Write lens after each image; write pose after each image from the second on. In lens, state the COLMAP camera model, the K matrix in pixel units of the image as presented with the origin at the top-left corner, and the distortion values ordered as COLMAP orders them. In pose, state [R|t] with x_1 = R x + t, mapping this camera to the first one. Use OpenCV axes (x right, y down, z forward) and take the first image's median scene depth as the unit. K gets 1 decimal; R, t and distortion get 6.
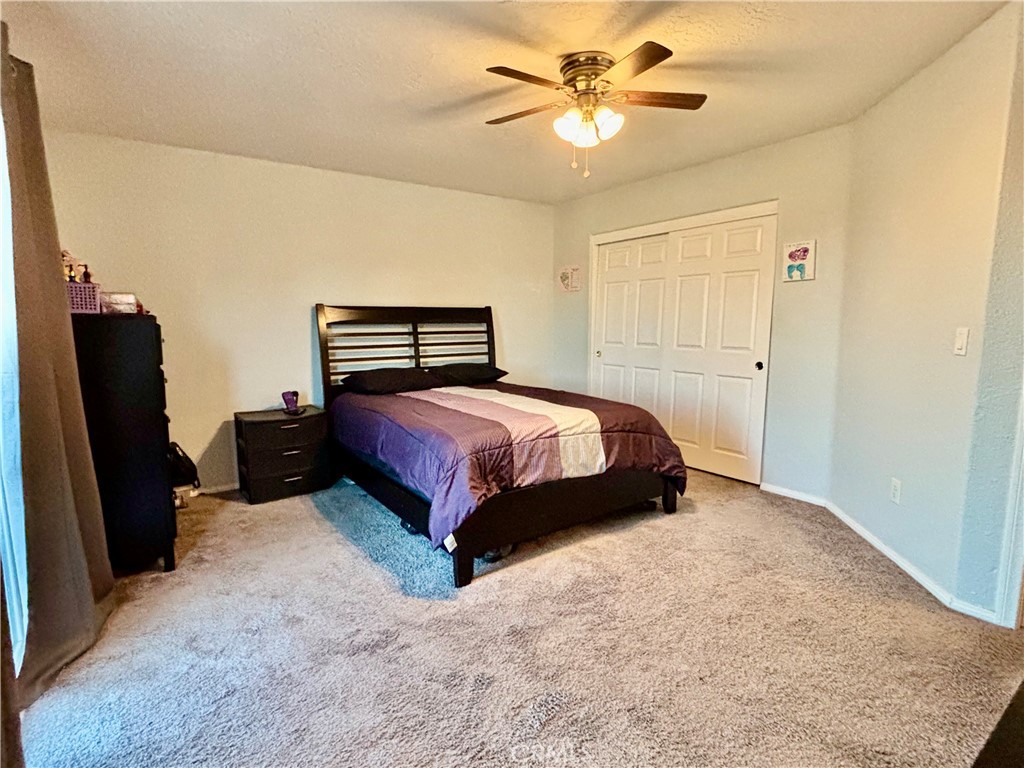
lens RADIAL K [[519.7, 0, 518.2], [0, 519.7, 384.8], [0, 0, 1]] dist [0.003970, -0.000299]
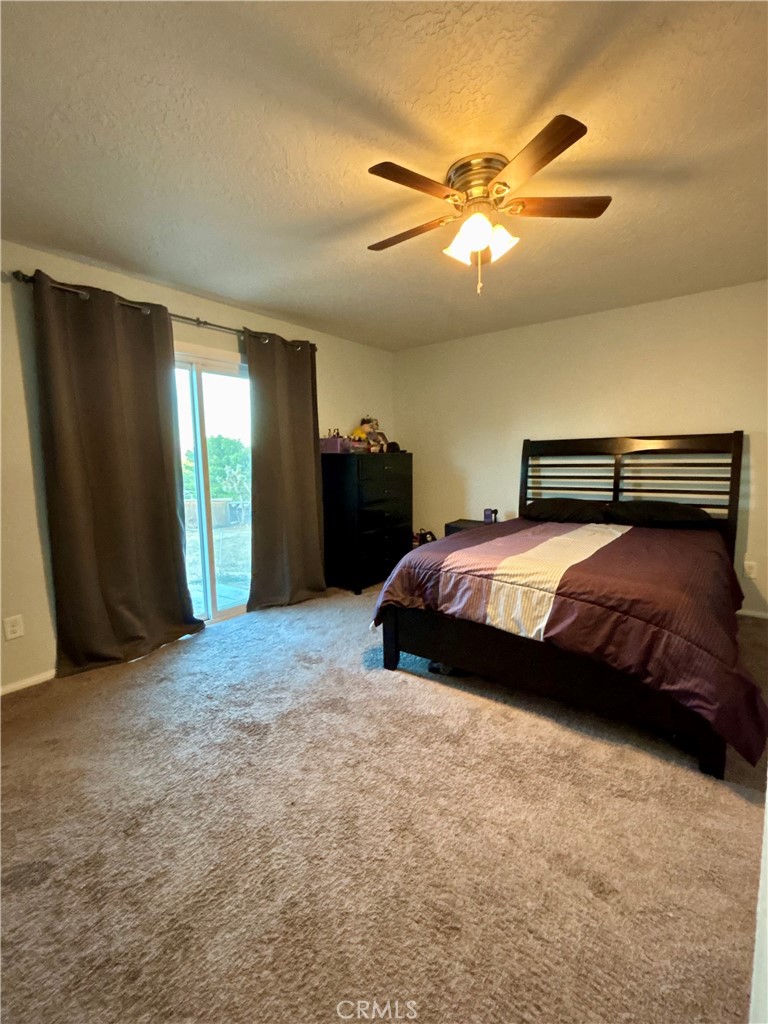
lens RADIAL K [[468.2, 0, 390.4], [0, 468.2, 513.8], [0, 0, 1]] dist [-0.004747, 0.001839]
pose [[0.276256, 0.115252, -0.954149, 0.835078], [-0.101071, 0.990763, 0.090411, -0.075860], [0.955755, 0.071460, 0.285353, 0.596155]]
